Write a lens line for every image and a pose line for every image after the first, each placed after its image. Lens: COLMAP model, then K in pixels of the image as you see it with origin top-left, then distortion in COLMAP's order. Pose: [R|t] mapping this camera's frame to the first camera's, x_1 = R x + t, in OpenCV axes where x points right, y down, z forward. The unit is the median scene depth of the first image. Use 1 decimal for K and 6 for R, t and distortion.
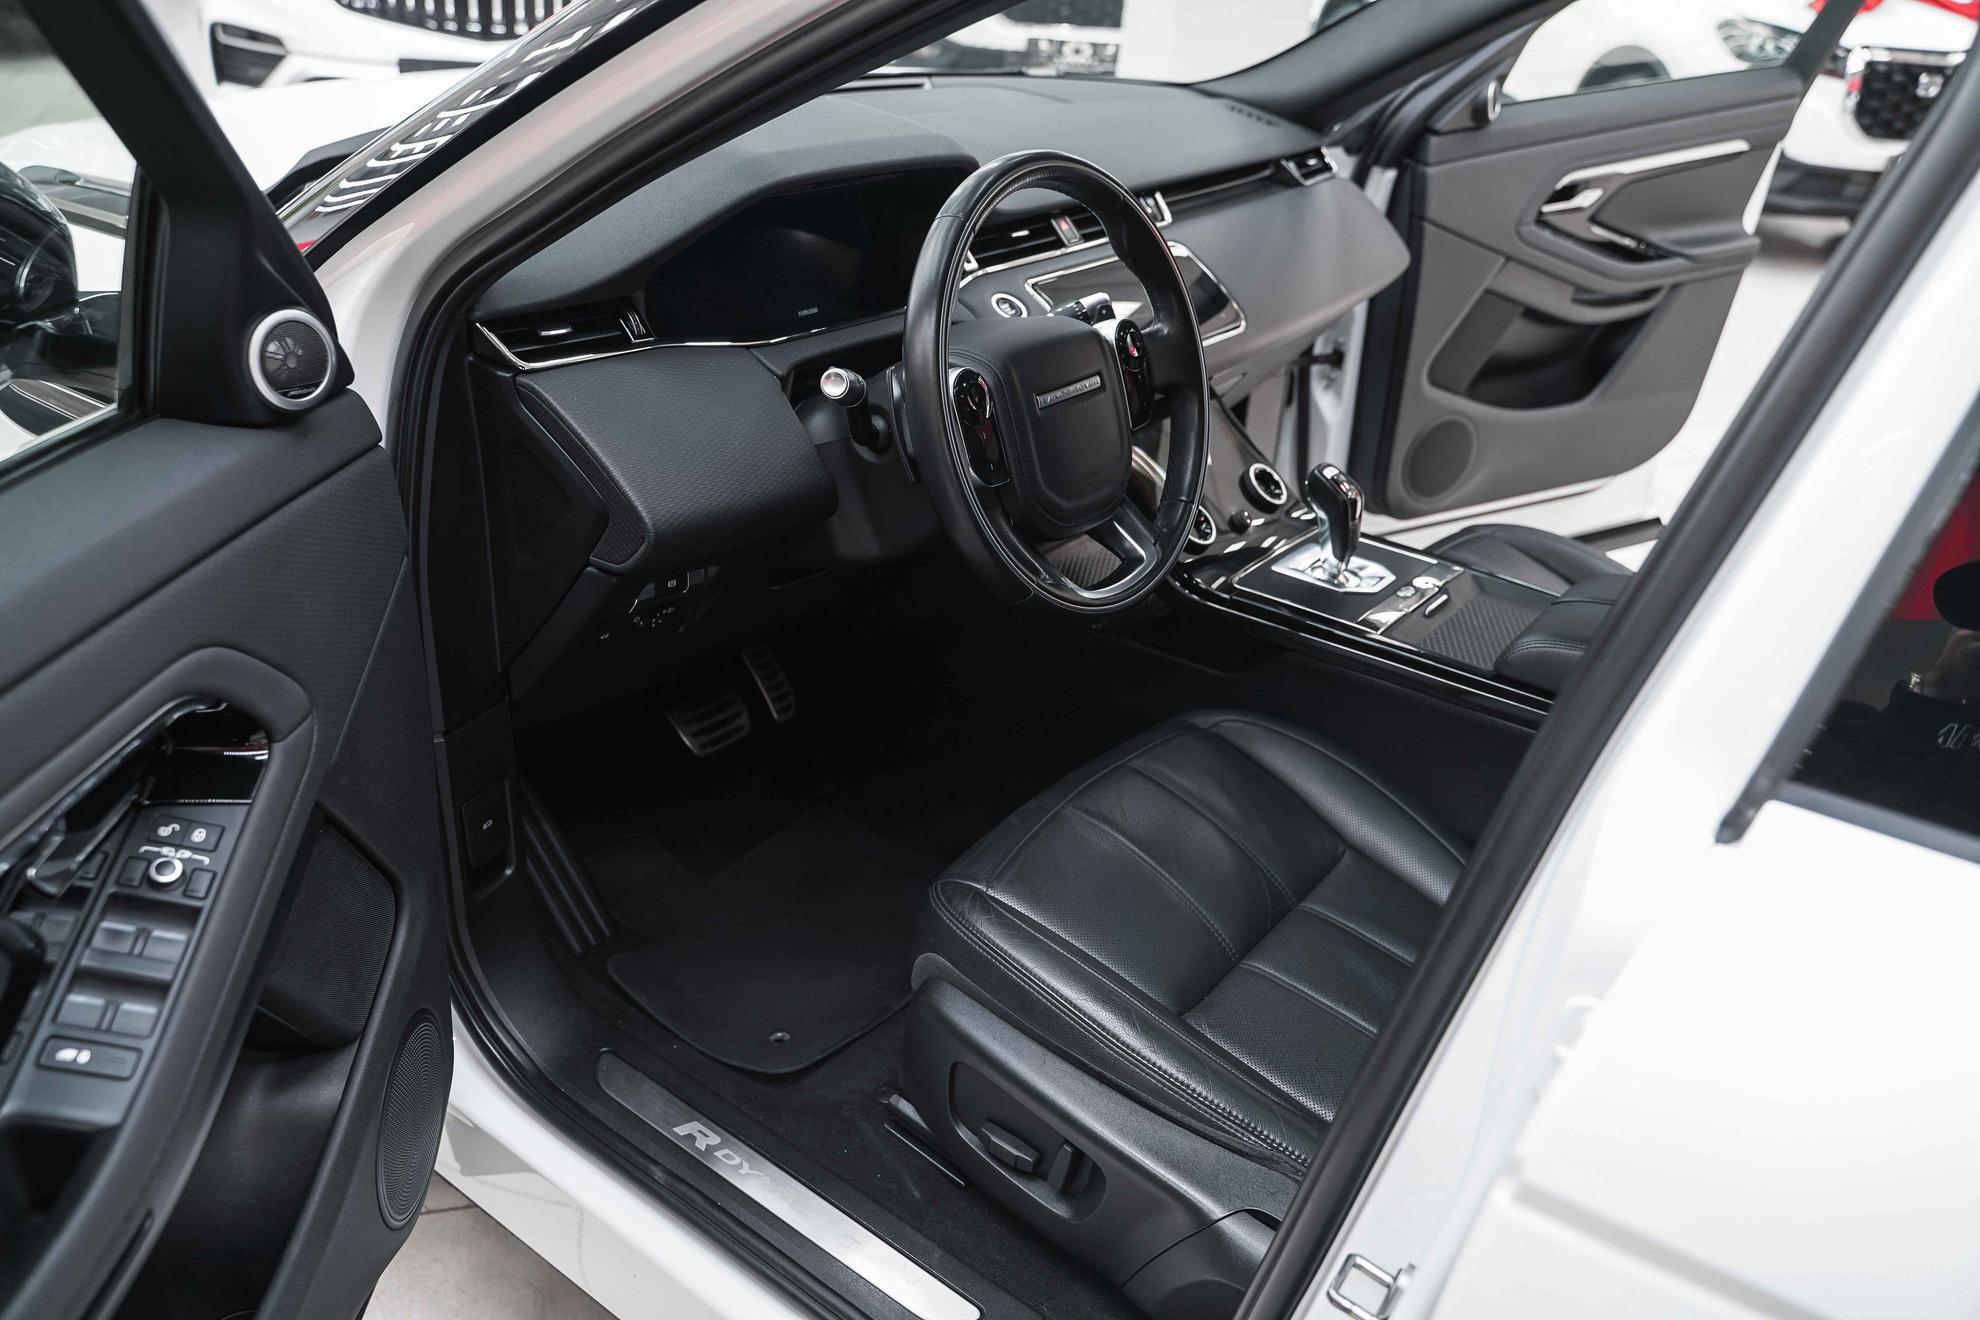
lens RADIAL K [[1585.1, 0, 990.0], [0, 1585.1, 660.0], [0, 0, 1]] dist [-0.004884, -0.011449]
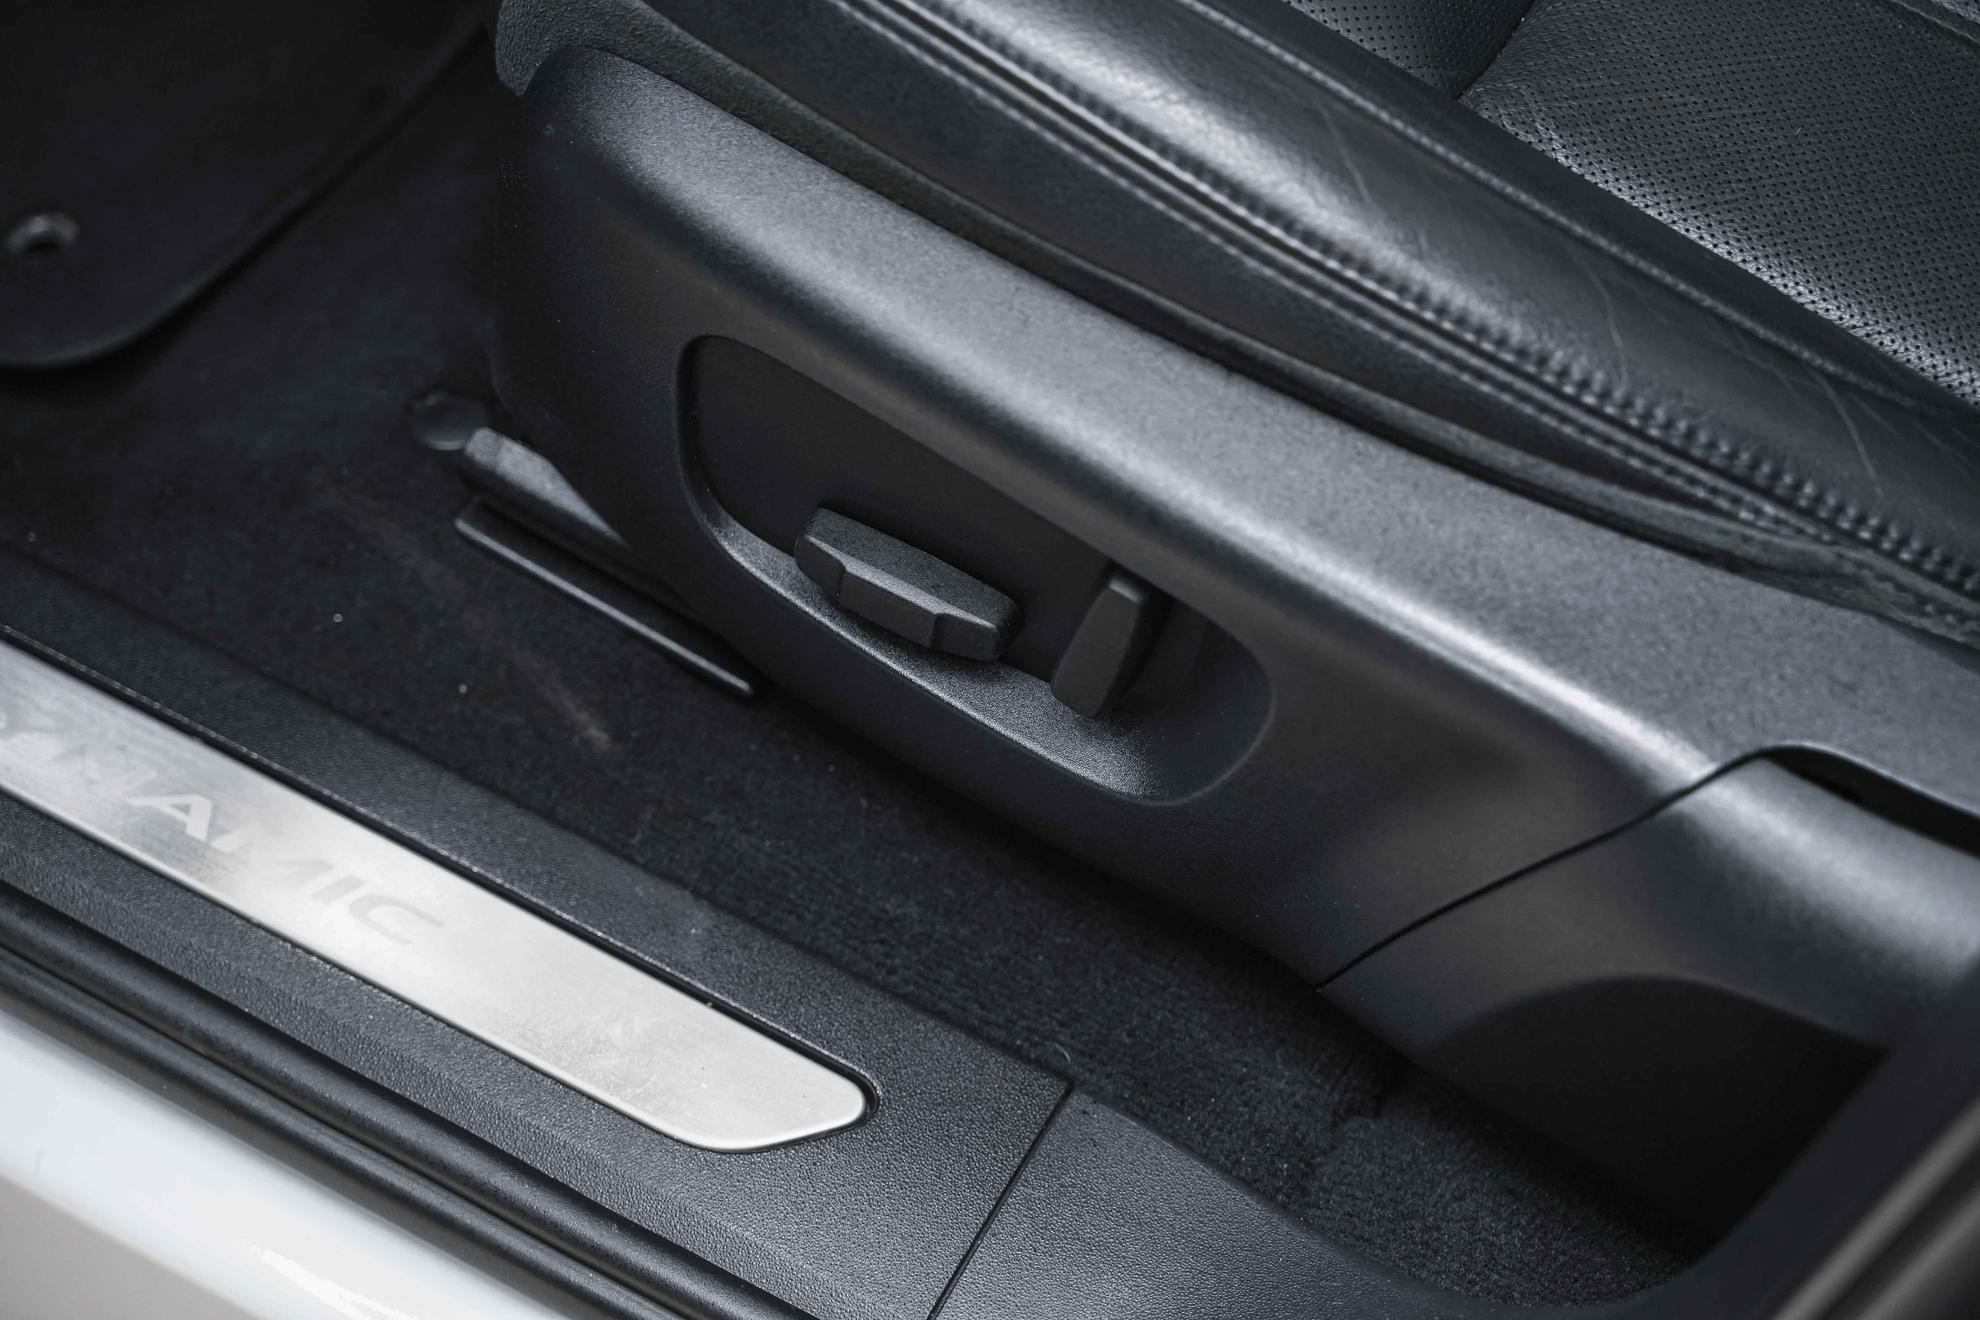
lens RADIAL K [[3936.5, 0, 990.0], [0, 3936.5, 660.0], [0, 0, 1]] dist [-0.015002, 0.121627]
pose [[0.987779, -0.119102, 0.100536, -0.048440], [0.067609, 0.908611, 0.412136, 0.016622], [-0.140435, -0.400302, 0.905559, 0.322667]]
